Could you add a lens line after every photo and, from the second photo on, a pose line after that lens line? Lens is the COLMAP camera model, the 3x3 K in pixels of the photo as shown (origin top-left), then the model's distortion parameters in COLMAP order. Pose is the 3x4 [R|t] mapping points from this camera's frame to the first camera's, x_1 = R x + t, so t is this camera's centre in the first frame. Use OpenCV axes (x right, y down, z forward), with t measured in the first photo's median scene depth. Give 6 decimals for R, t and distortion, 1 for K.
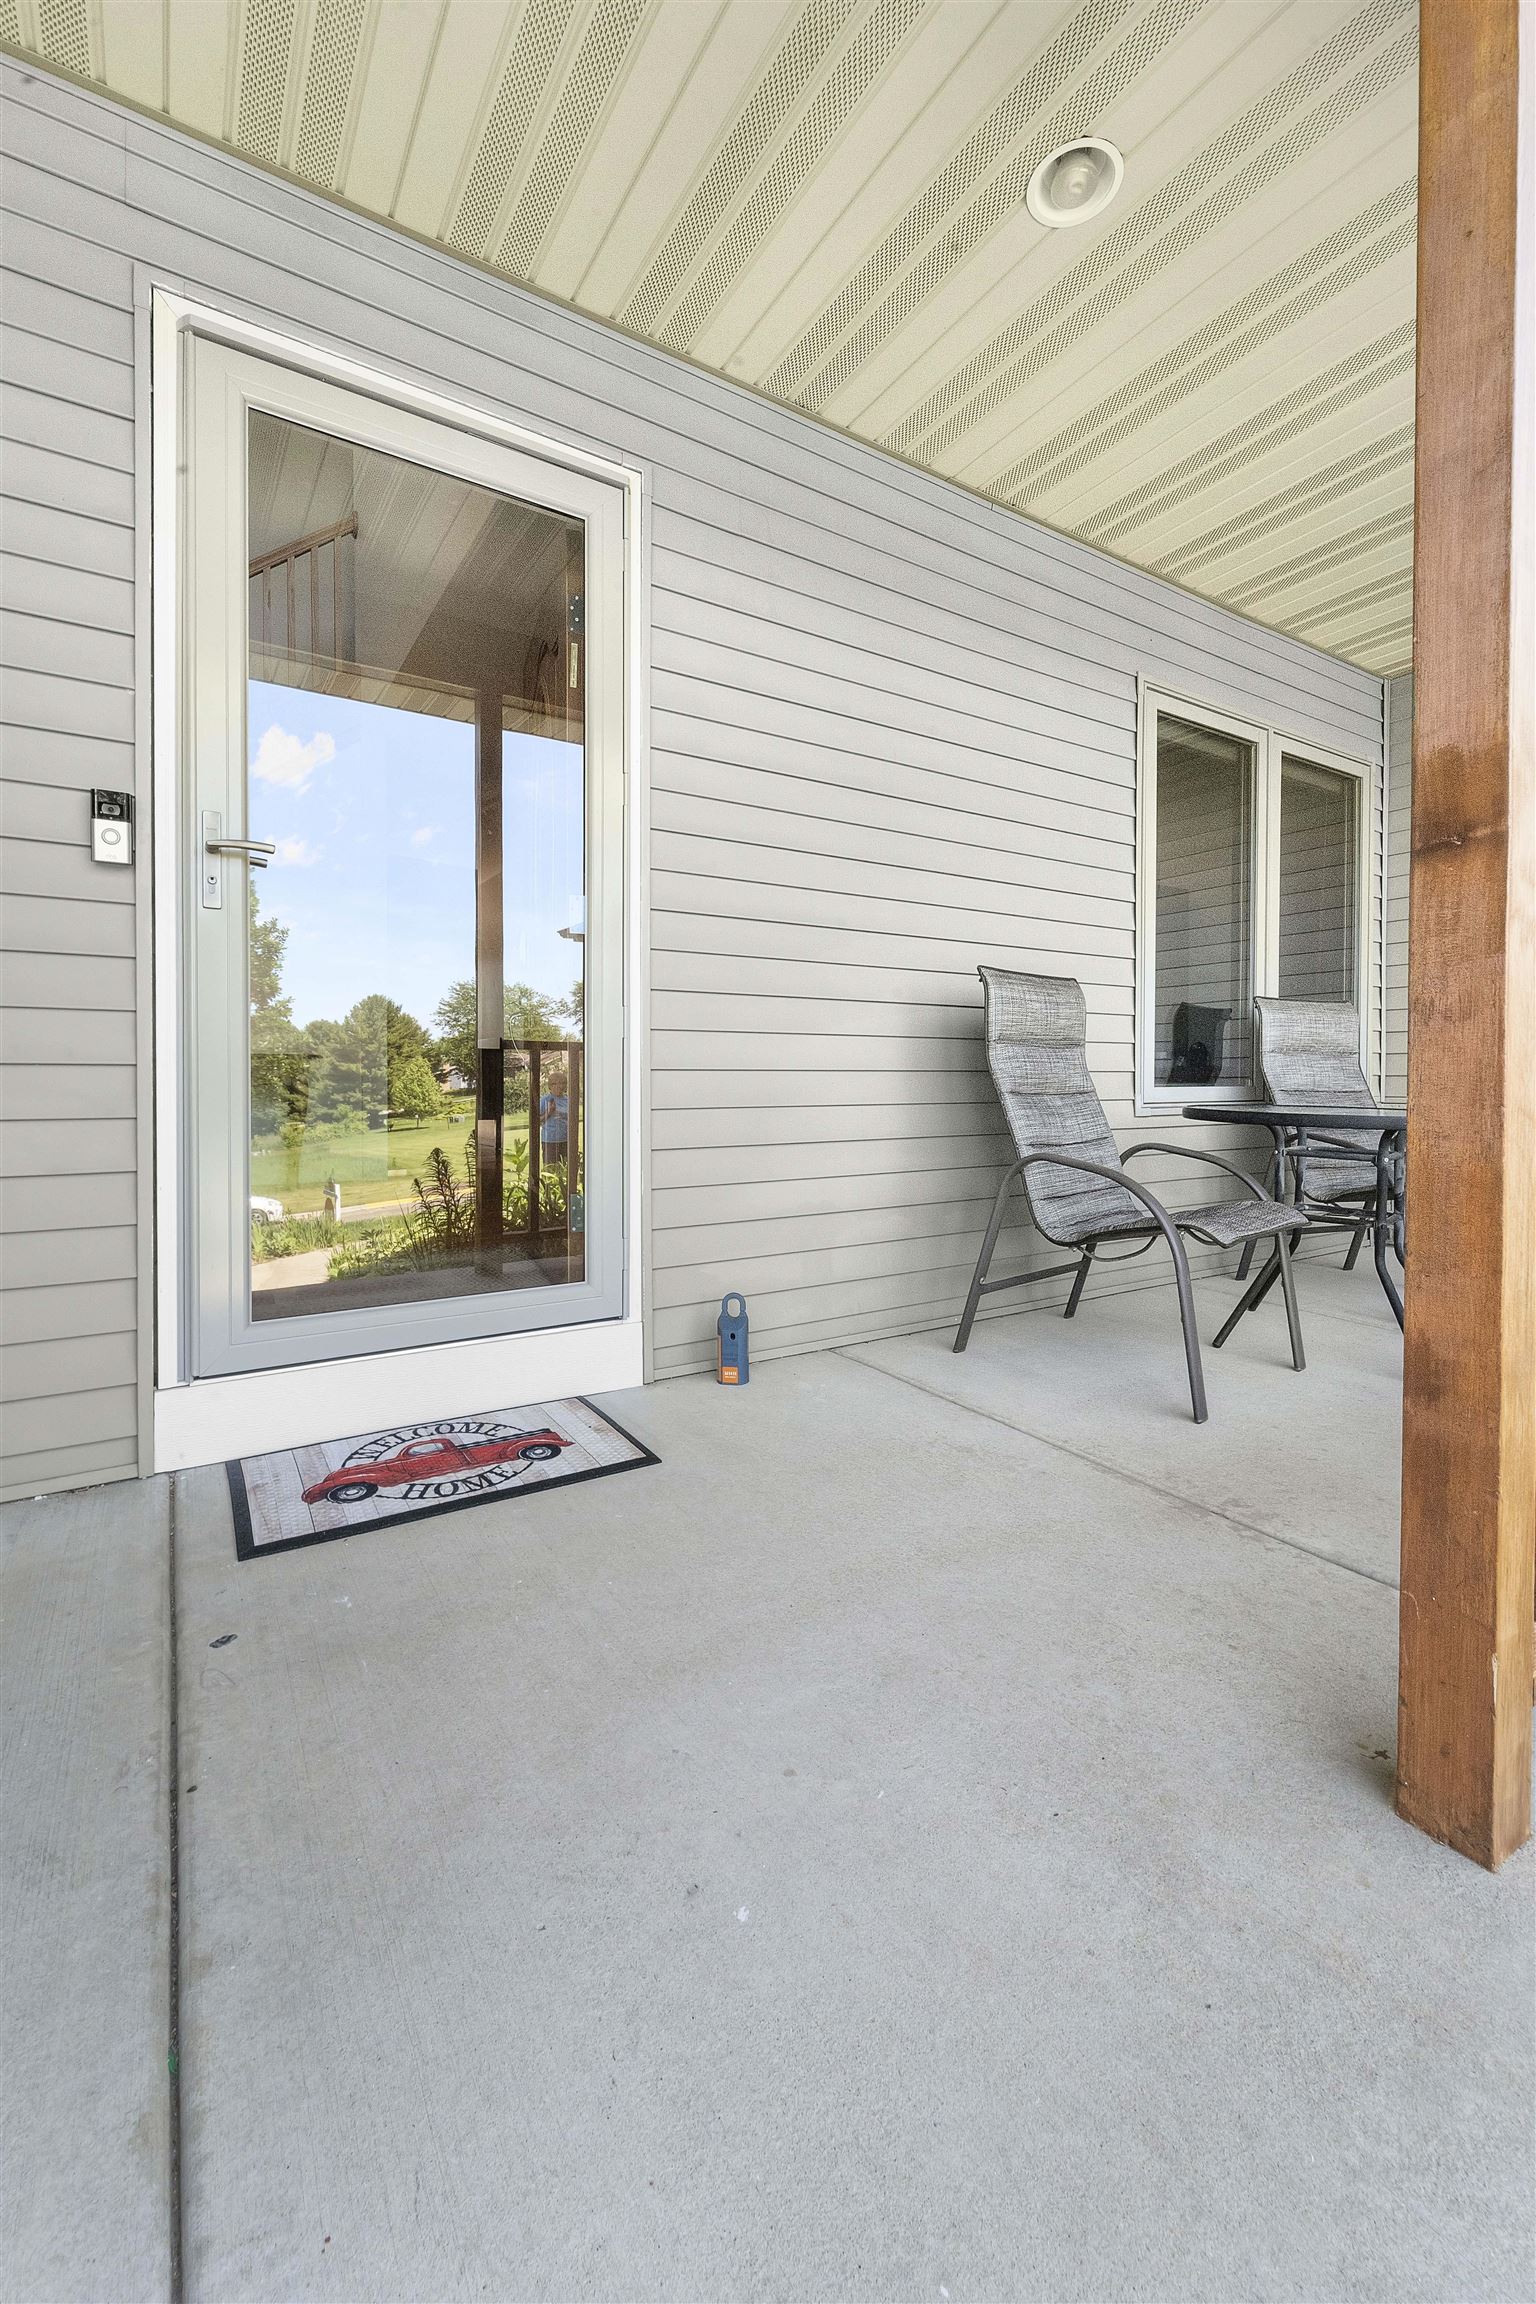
lens RADIAL K [[923.5, 0, 747.9], [0, 923.5, 1093.1], [0, 0, 1]] dist [-0.001745, -0.001330]
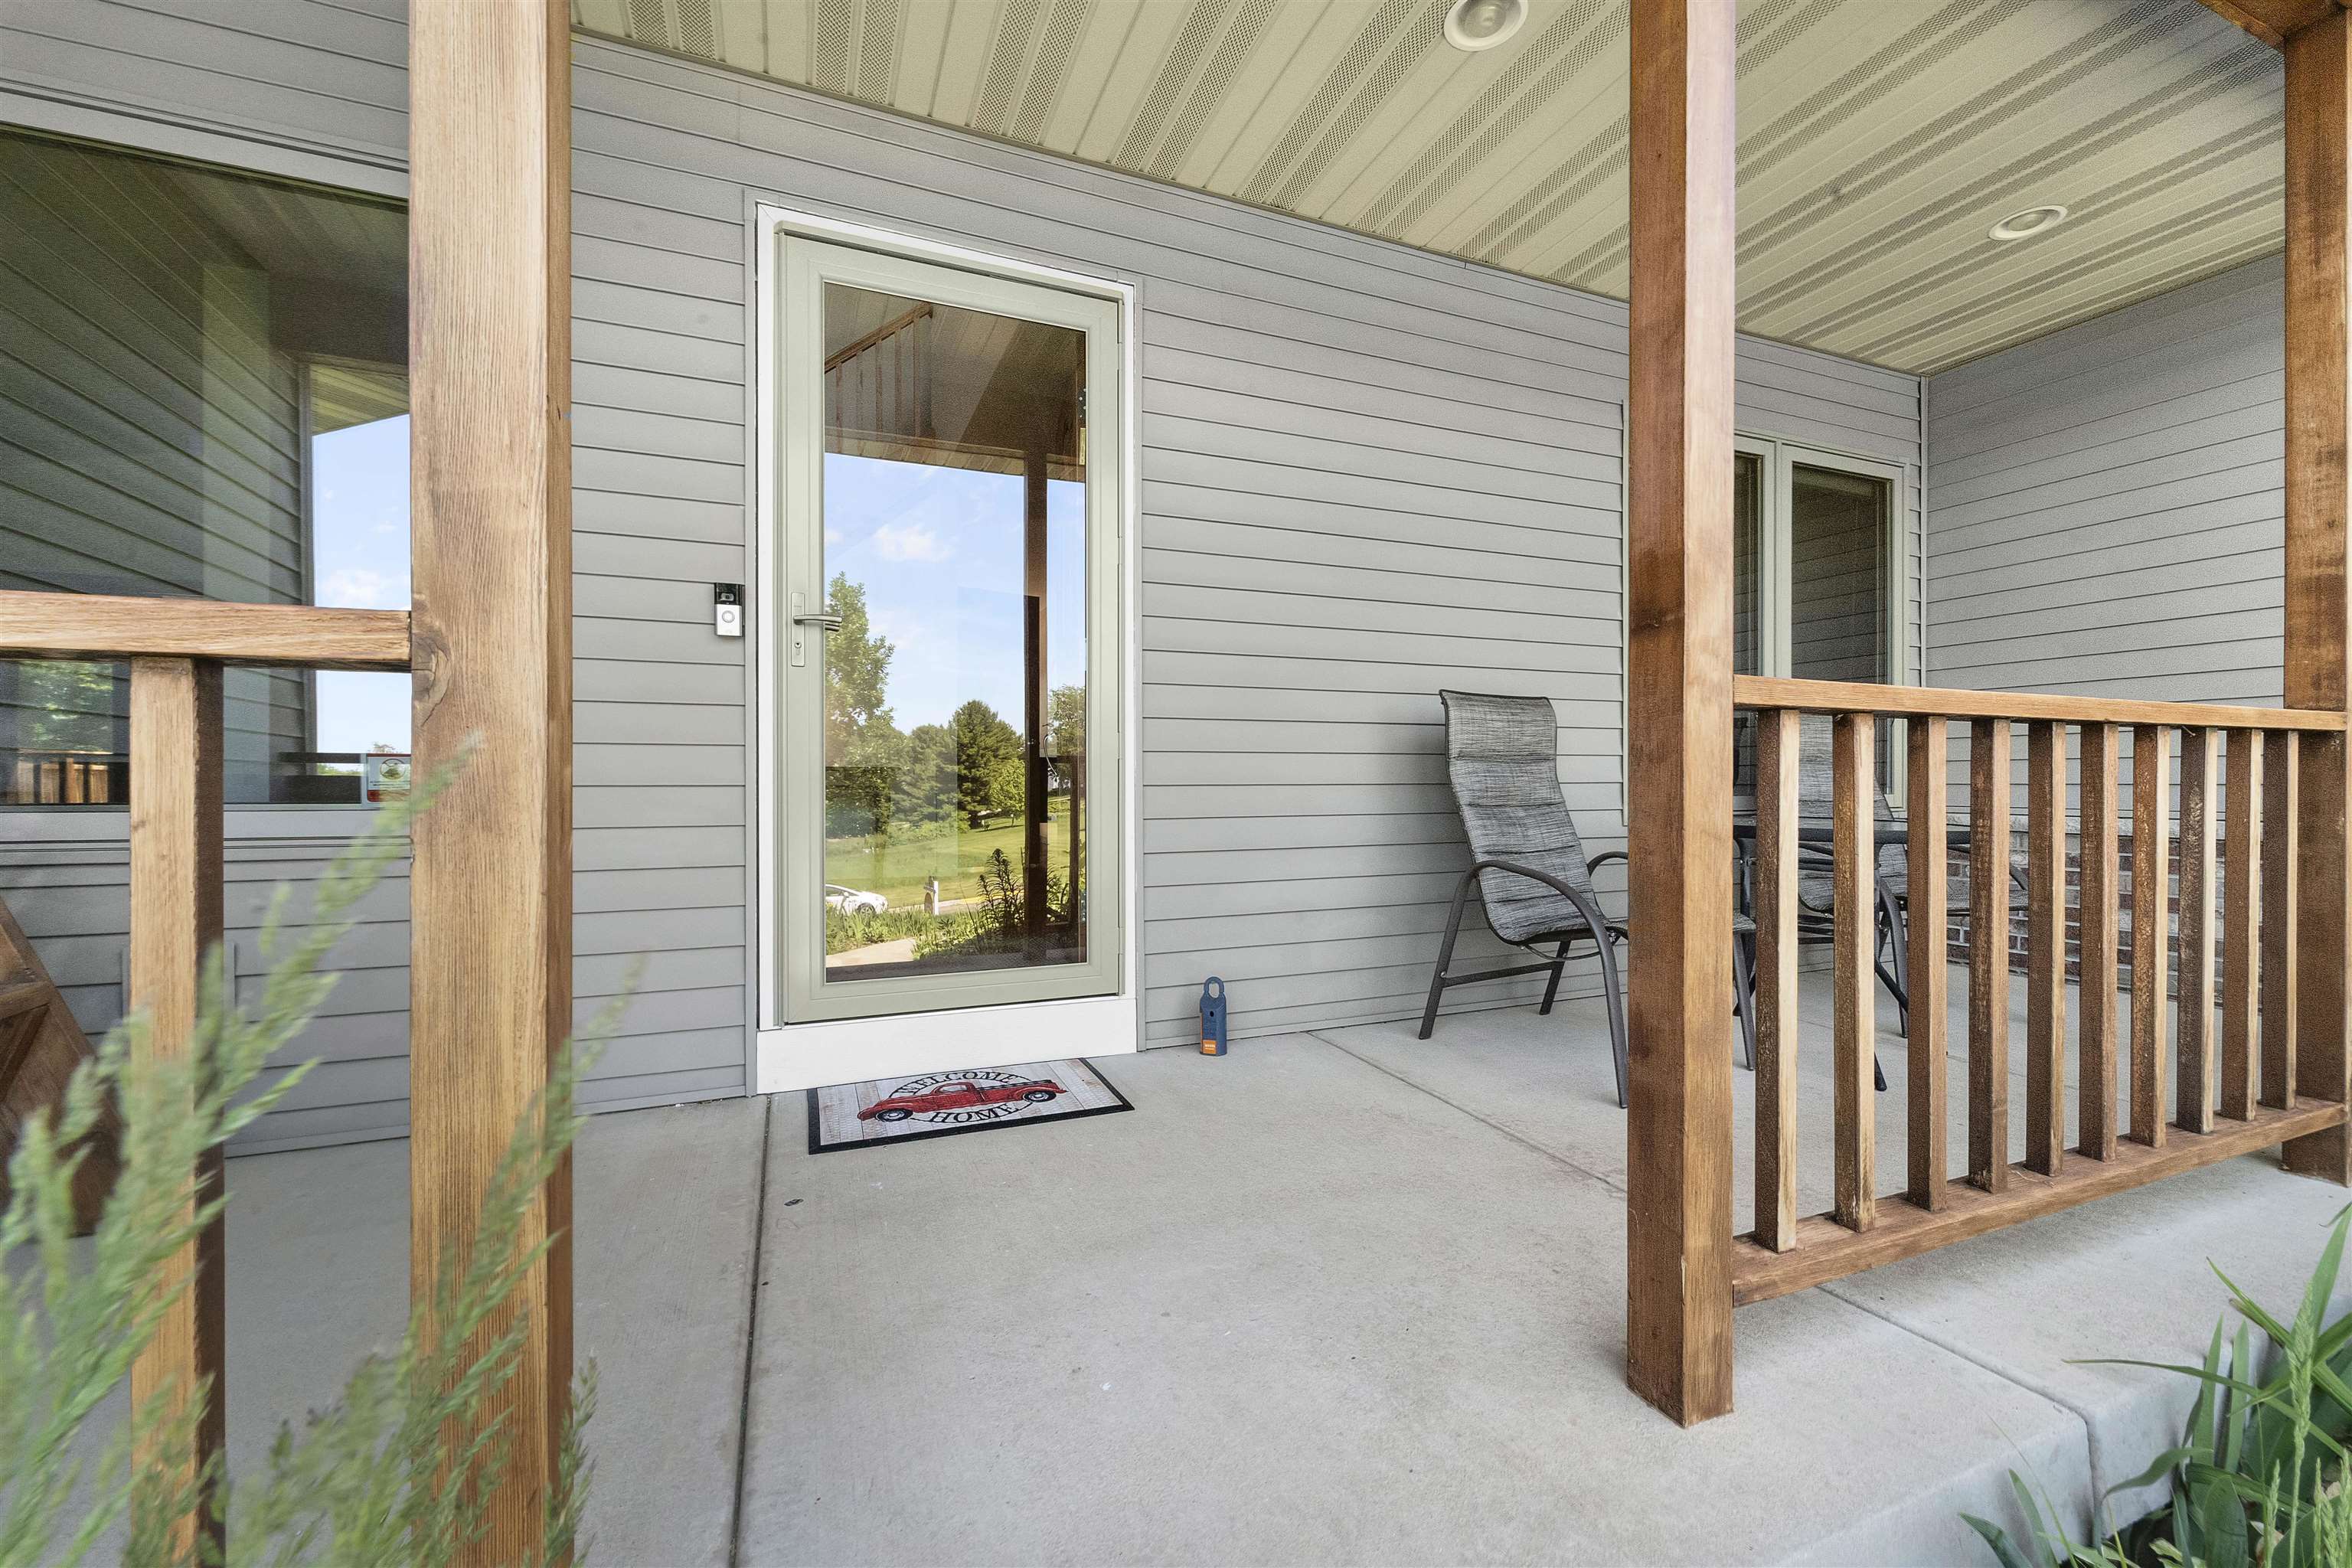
lens RADIAL K [[942.8, 0, 1178.0], [0, 942.8, 784.5], [0, 0, 1]] dist [-0.001745, -0.001330]
pose [[0.984550, -0.001613, -0.175095, 0.182374], [0.000078, 0.999962, -0.008772, -0.019315], [0.175102, 0.008622, 0.984513, -0.220538]]
